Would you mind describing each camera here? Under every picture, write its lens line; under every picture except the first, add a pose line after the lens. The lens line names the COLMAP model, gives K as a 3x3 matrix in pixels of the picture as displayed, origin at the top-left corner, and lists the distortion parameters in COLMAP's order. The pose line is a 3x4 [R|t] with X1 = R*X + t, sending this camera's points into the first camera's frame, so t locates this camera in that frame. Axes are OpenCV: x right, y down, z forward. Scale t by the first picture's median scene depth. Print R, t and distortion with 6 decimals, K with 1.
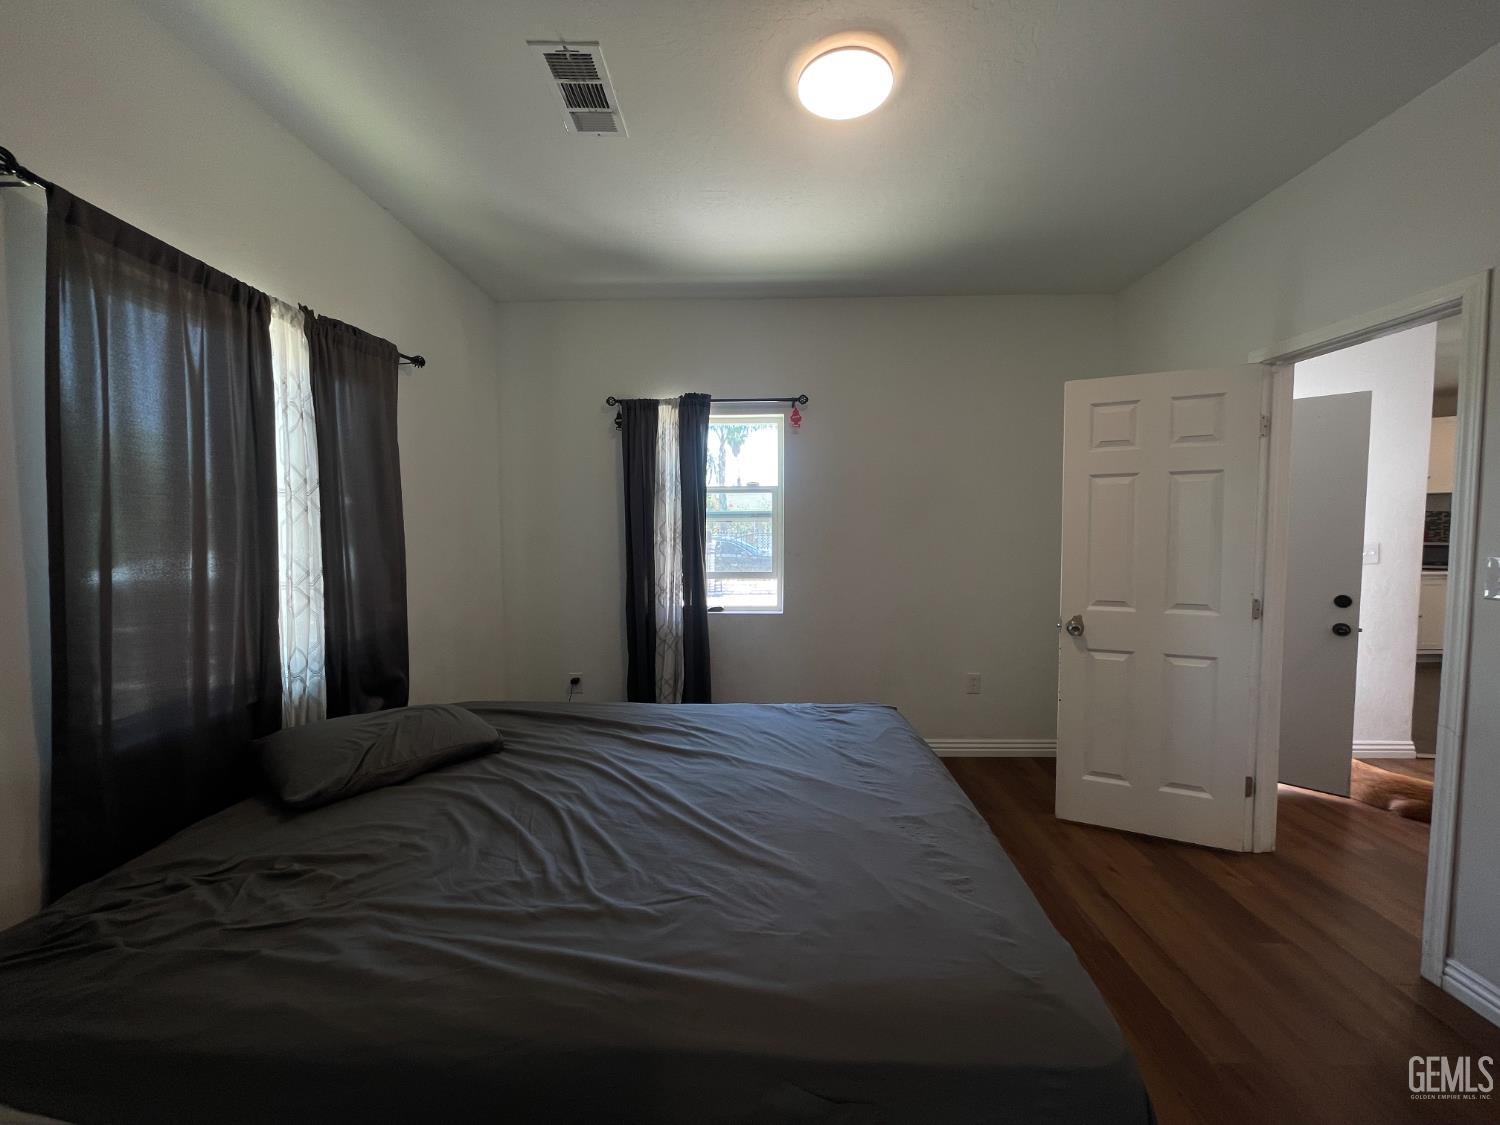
lens RADIAL K [[605.8, 0, 752.8], [0, 605.8, 567.8], [0, 0, 1]] dist [0.004203, 0.000532]
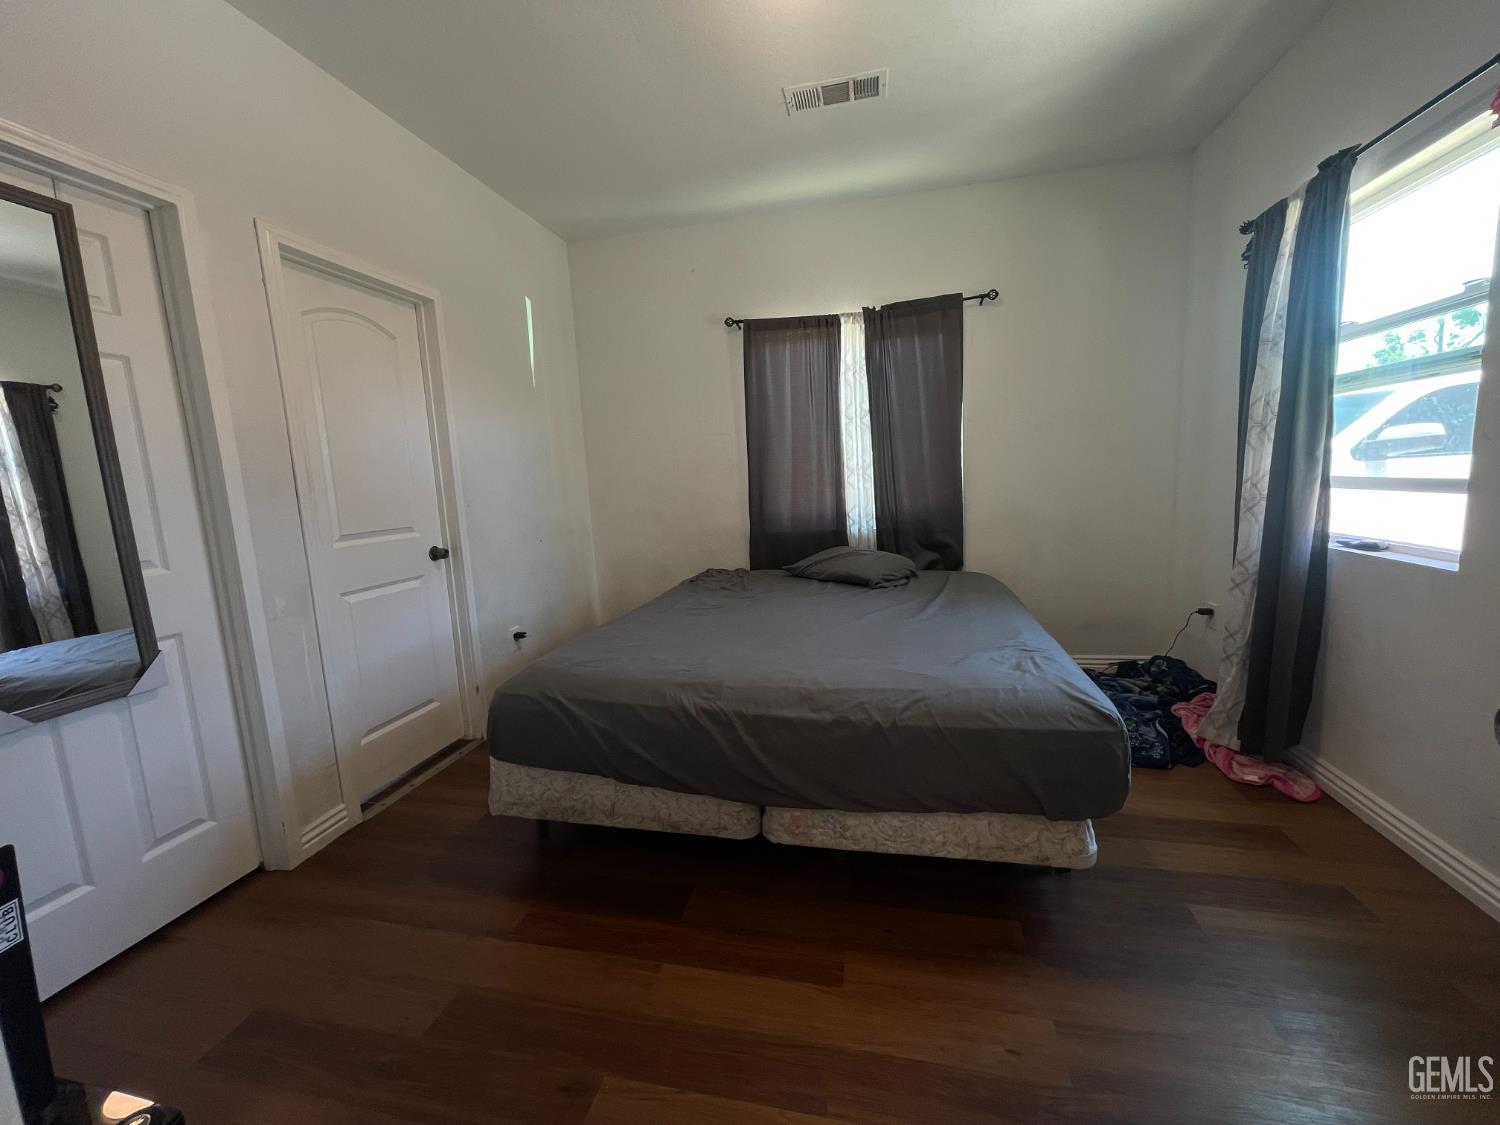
lens RADIAL K [[605.8, 0, 745.4], [0, 605.8, 561.0], [0, 0, 1]] dist [0.004203, 0.000532]
pose [[-0.203117, 0.150453, -0.967526, 1.063386], [-0.023199, 0.987108, 0.158368, 0.013942], [0.978880, 0.054613, -0.197008, 1.003113]]
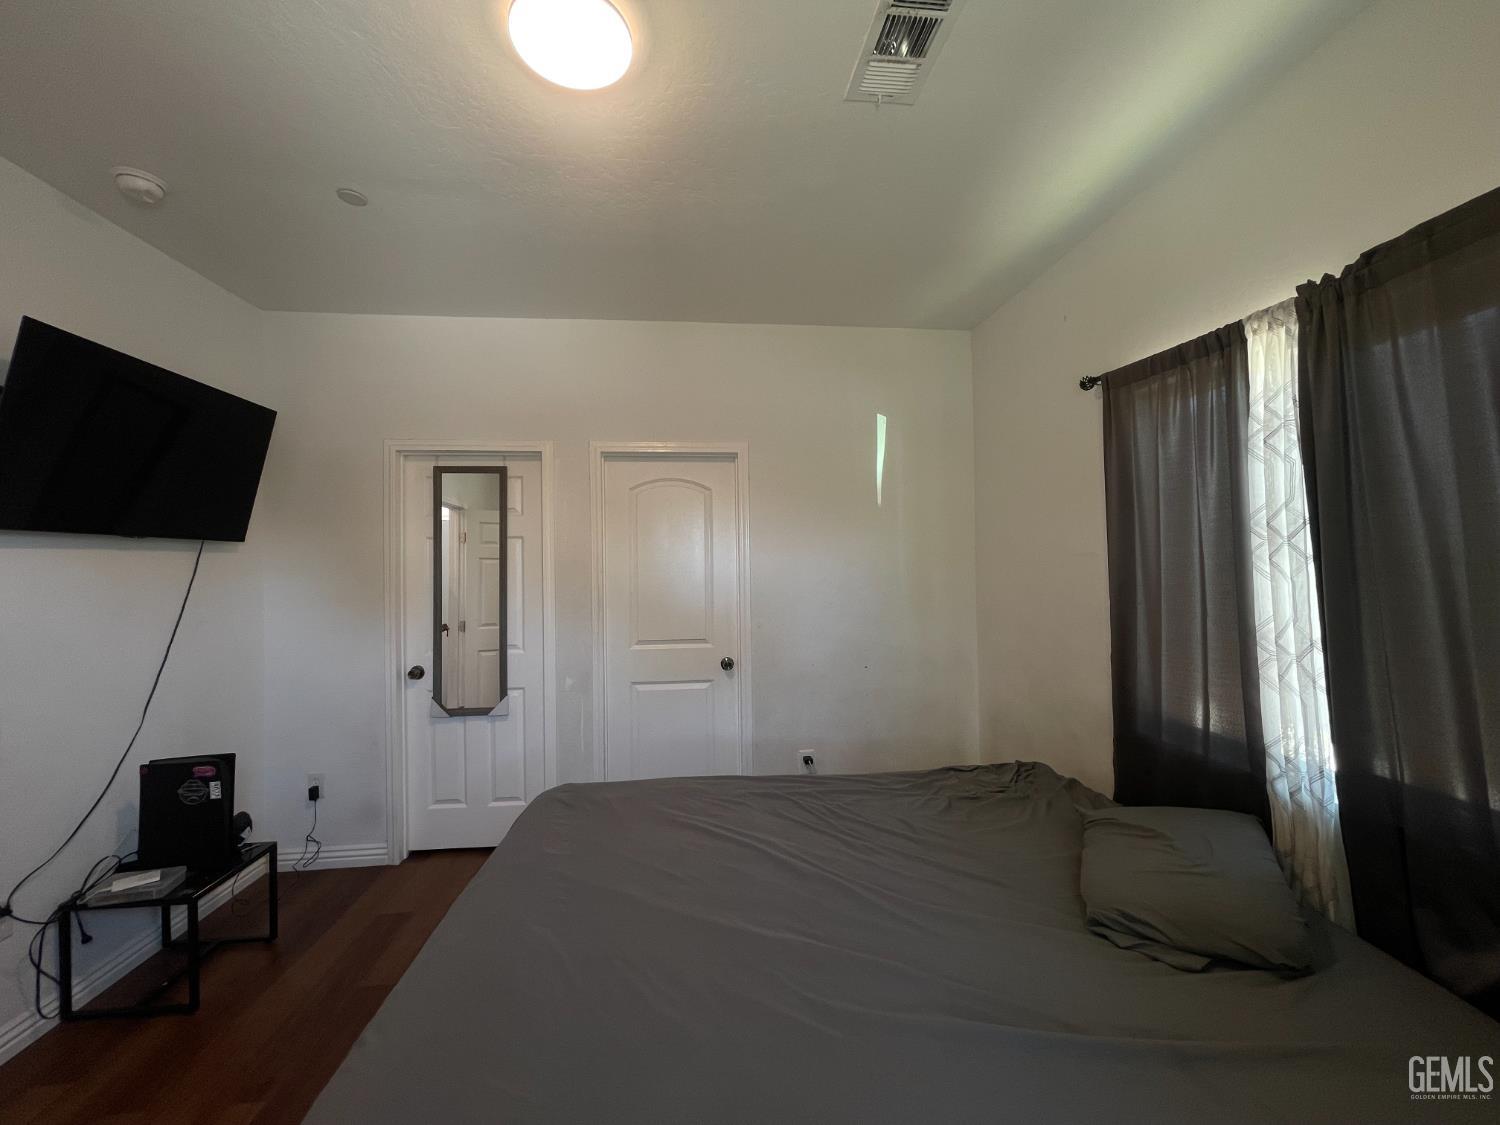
lens RADIAL K [[605.8, 0, 745.1], [0, 605.8, 561.2], [0, 0, 1]] dist [0.004203, 0.000532]
pose [[-0.992189, 0.015137, -0.123826, 0.032415], [0.006821, 0.997709, 0.067309, -0.144203], [0.124561, 0.065939, -0.990019, 1.607537]]
